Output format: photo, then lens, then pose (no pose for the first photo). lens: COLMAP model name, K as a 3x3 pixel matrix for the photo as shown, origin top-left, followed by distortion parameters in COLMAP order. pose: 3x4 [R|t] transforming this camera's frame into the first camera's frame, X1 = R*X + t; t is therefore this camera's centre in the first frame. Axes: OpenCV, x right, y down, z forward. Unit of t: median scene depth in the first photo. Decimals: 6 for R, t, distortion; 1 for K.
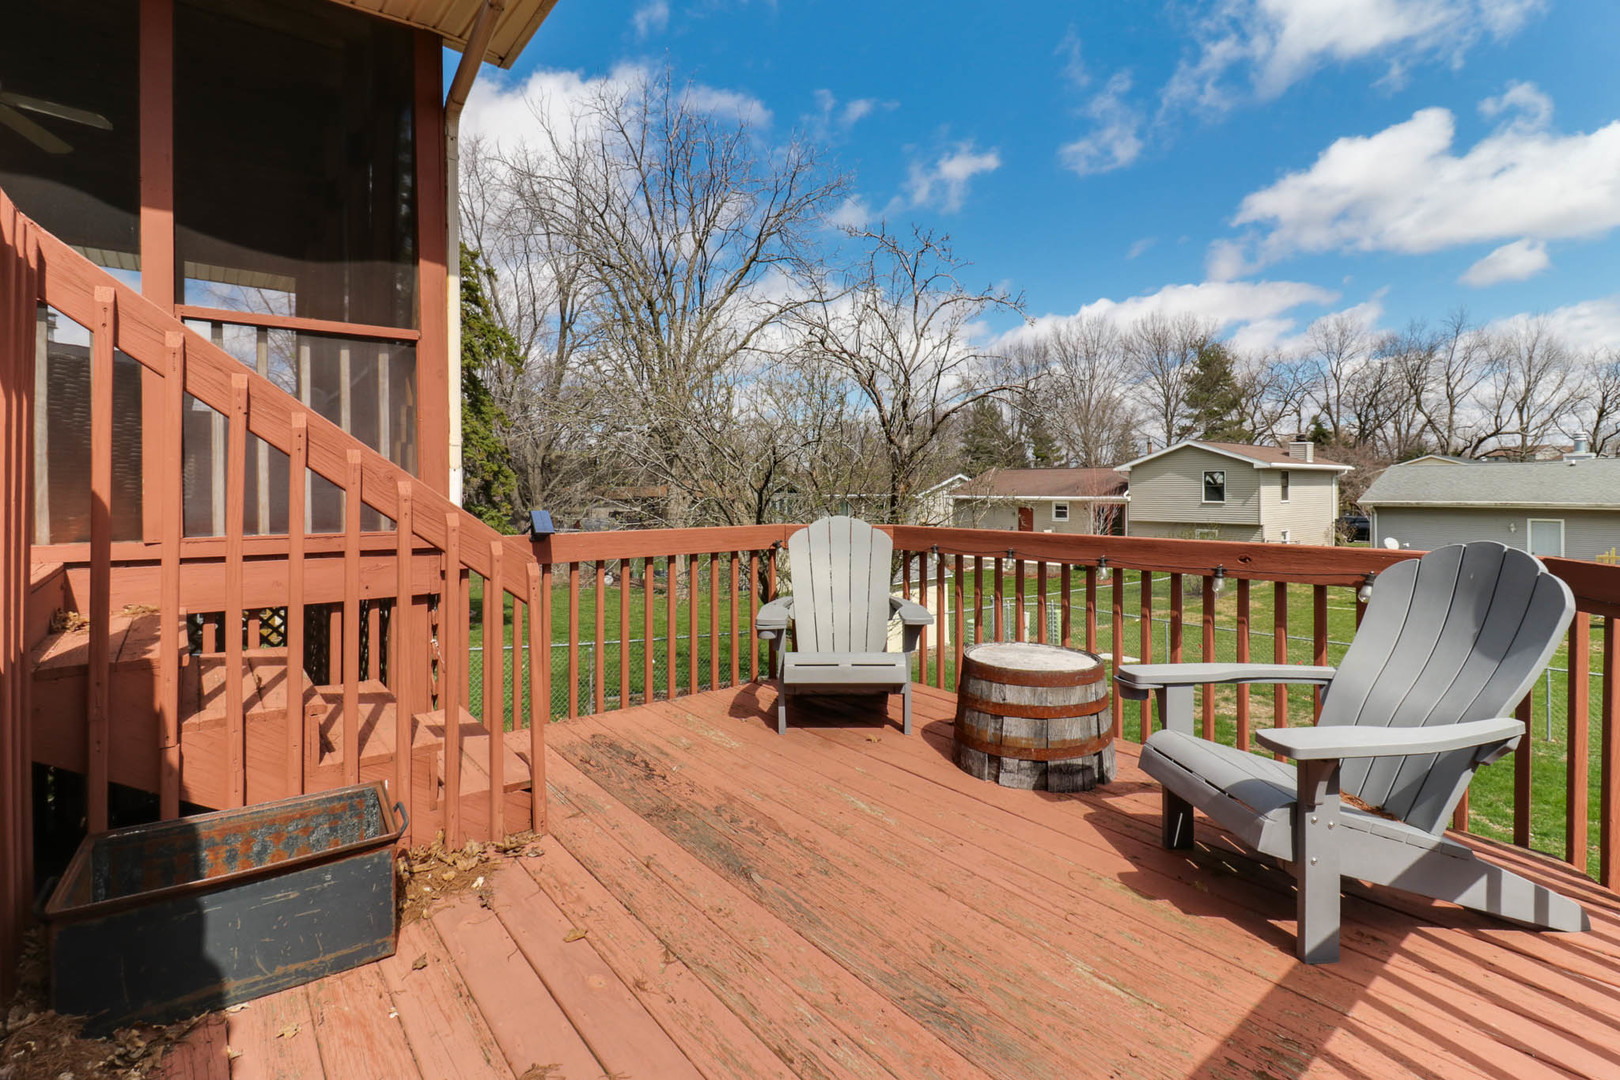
lens RADIAL K [[769.3, 0, 819.3], [0, 769.3, 497.1], [0, 0, 1]] dist [0.001582, 0.000167]
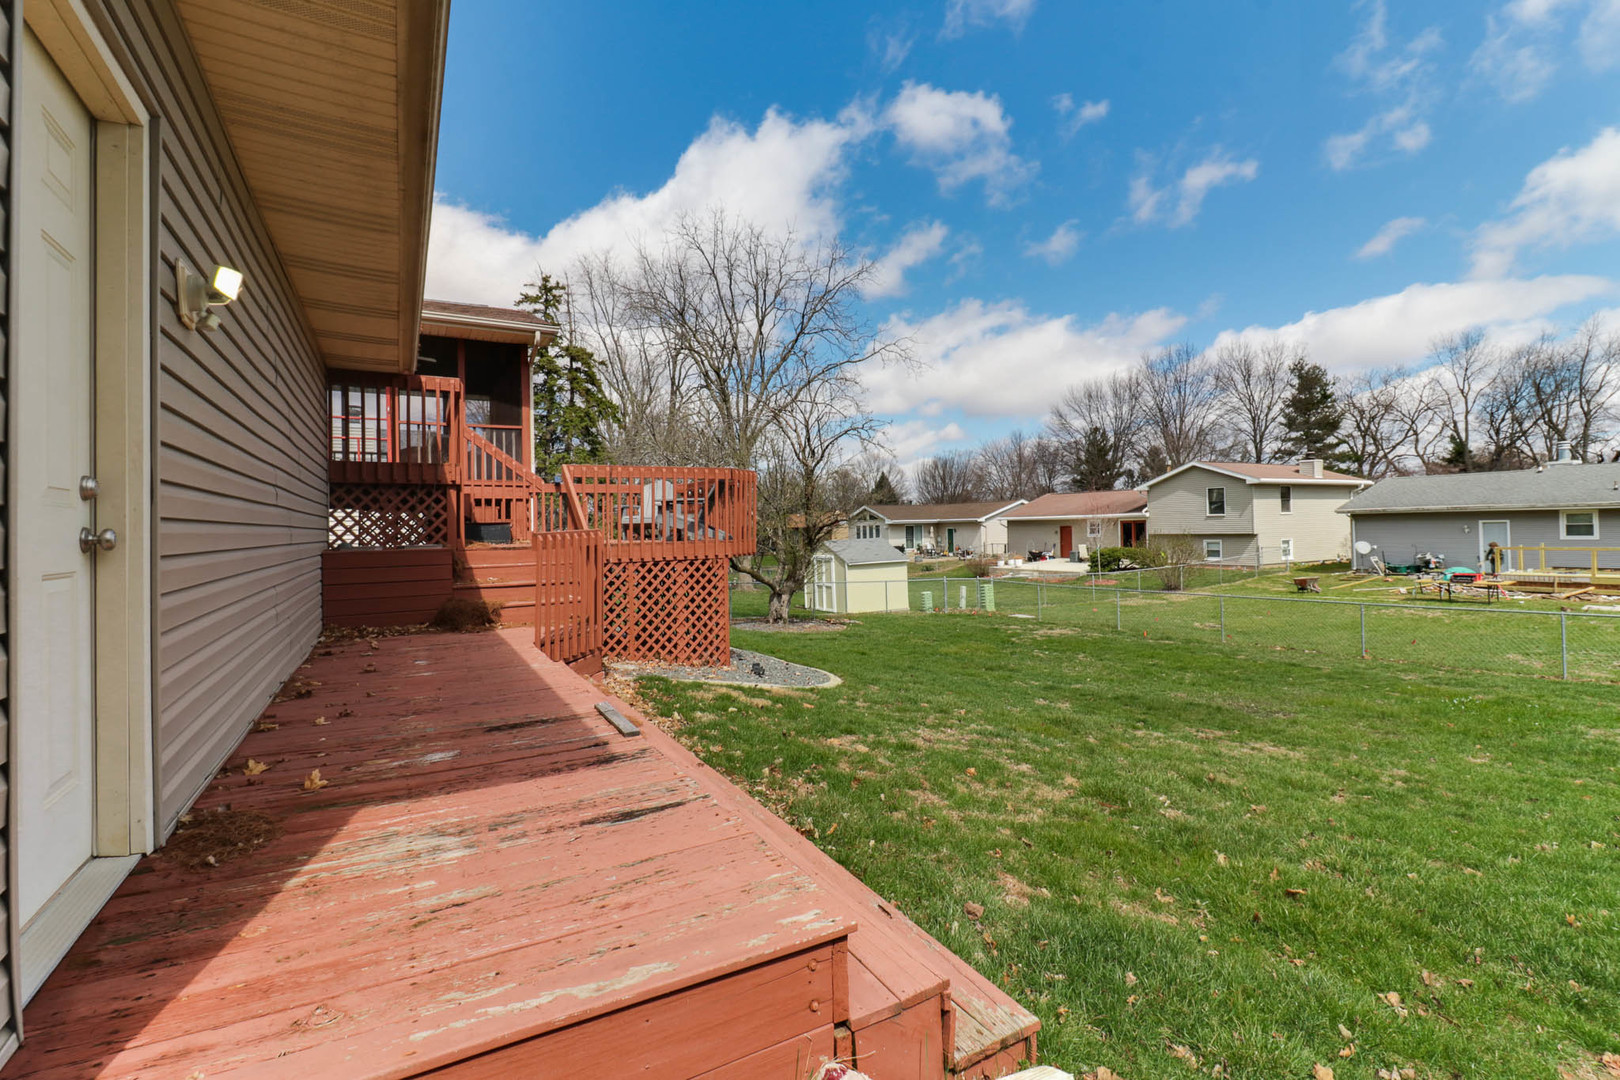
lens RADIAL K [[769.3, 0, 809.5], [0, 769.3, 532.7], [0, 0, 1]] dist [0.001582, 0.000167]
pose [[0.979711, -0.013449, -0.199964, 0.152608], [0.012275, 0.999899, -0.007109, 0.033181], [0.200039, 0.004511, 0.979778, -0.228526]]
